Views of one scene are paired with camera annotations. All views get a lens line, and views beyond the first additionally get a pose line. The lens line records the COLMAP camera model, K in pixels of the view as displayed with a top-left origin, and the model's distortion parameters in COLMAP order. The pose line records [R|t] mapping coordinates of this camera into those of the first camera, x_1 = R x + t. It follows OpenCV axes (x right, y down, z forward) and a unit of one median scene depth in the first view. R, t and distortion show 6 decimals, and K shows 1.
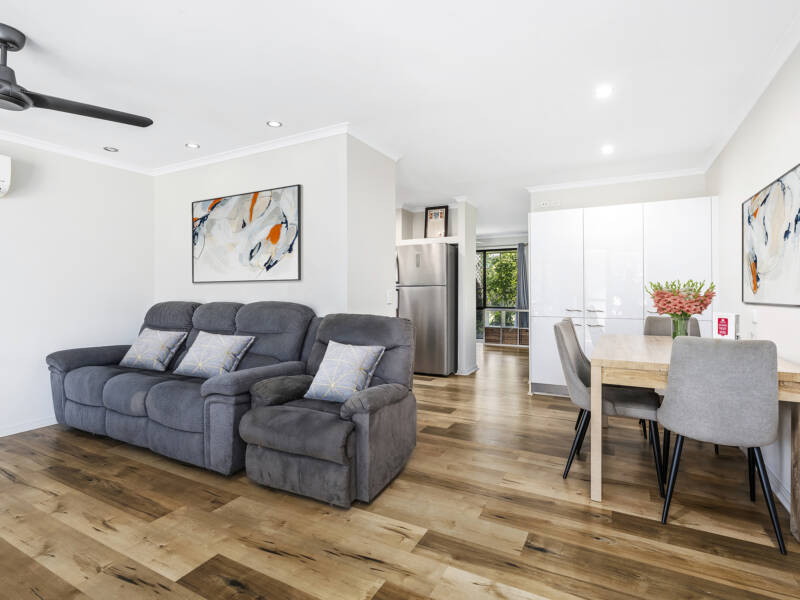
lens RADIAL K [[402.1, 0, 400.0], [0, 402.1, 300.0], [0, 0, 1]] dist [-0.001449, 0.000526]
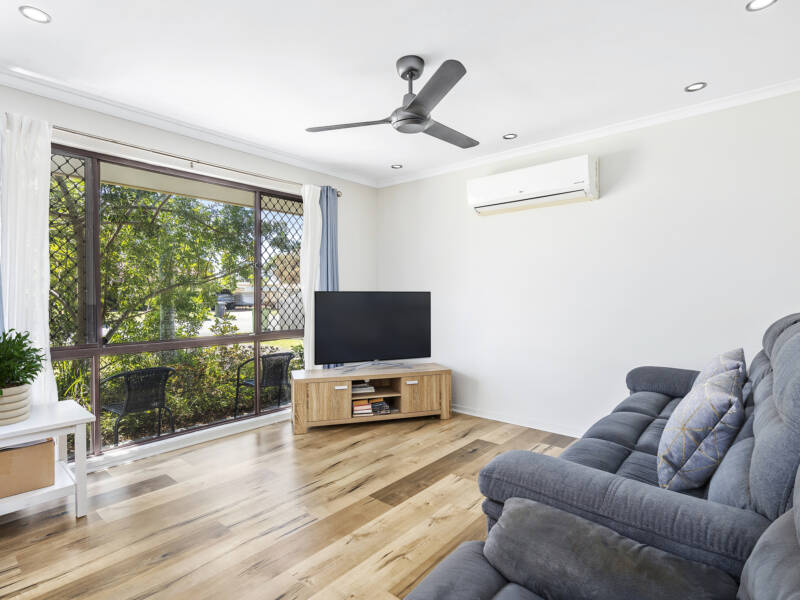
lens RADIAL K [[402.1, 0, 400.0], [0, 402.1, 300.0], [0, 0, 1]] dist [-0.001449, 0.000526]
pose [[-0.226013, 0.006469, -0.974103, 0.122855], [-0.010769, 0.999900, 0.009139, -0.019145], [0.974065, 0.012555, -0.225921, 1.173582]]
